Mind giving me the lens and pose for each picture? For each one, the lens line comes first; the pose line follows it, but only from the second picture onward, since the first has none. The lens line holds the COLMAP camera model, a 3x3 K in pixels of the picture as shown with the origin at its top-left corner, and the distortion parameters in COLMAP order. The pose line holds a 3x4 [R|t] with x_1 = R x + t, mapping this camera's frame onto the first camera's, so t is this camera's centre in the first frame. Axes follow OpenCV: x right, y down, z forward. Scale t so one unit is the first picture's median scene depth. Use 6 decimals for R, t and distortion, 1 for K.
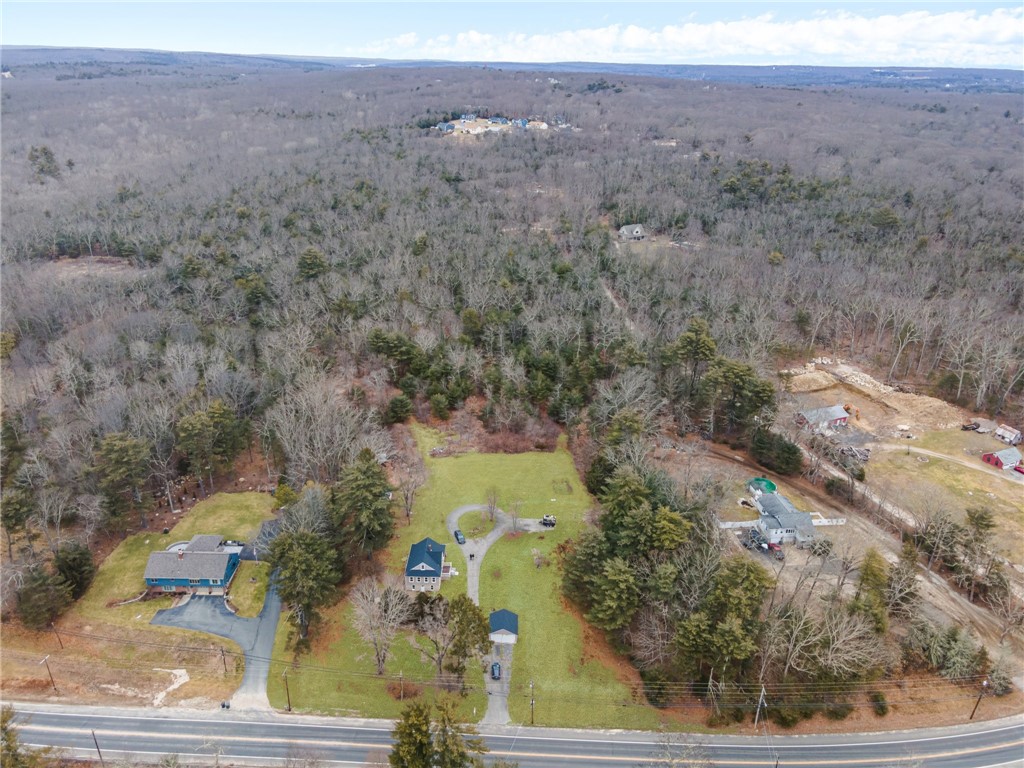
lens RADIAL K [[750.4, 0, 512.0], [0, 750.4, 384.0], [0, 0, 1]] dist [0.021632, 0.047710]
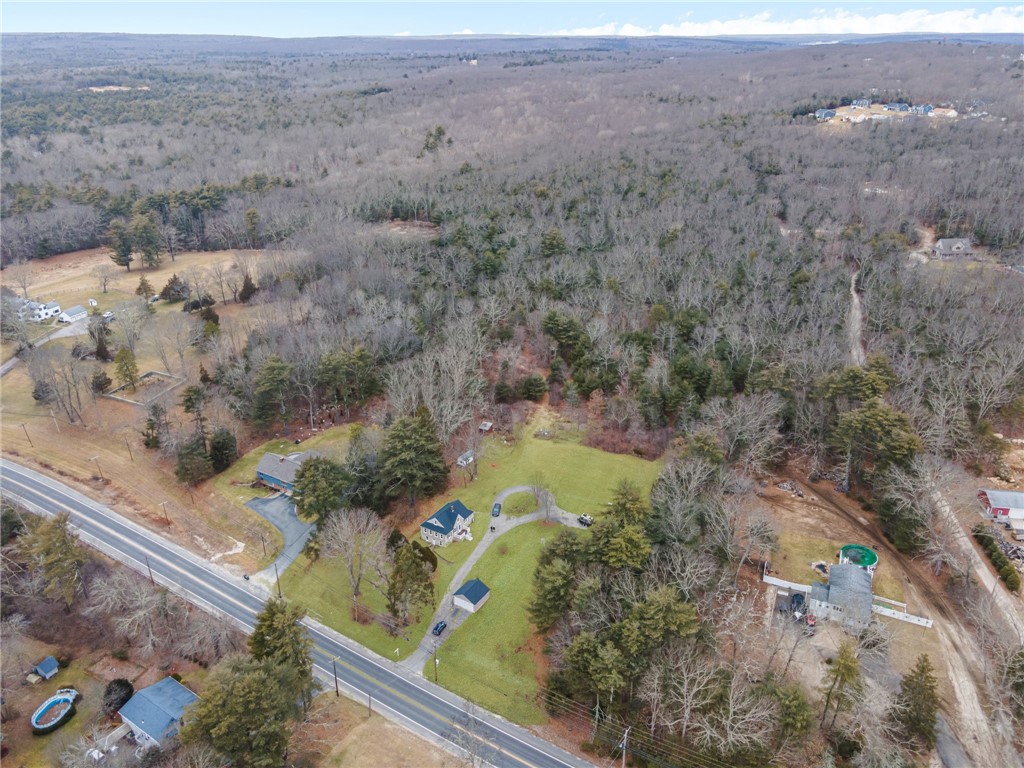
lens RADIAL K [[780.0, 0, 512.0], [0, 780.0, 384.0], [0, 0, 1]] dist [0.035222, 0.003576]
pose [[0.860365, 0.189731, -0.473047, 0.391599], [-0.185987, 0.981001, 0.055194, -0.030088], [0.474532, 0.040494, 0.879306, 0.040771]]
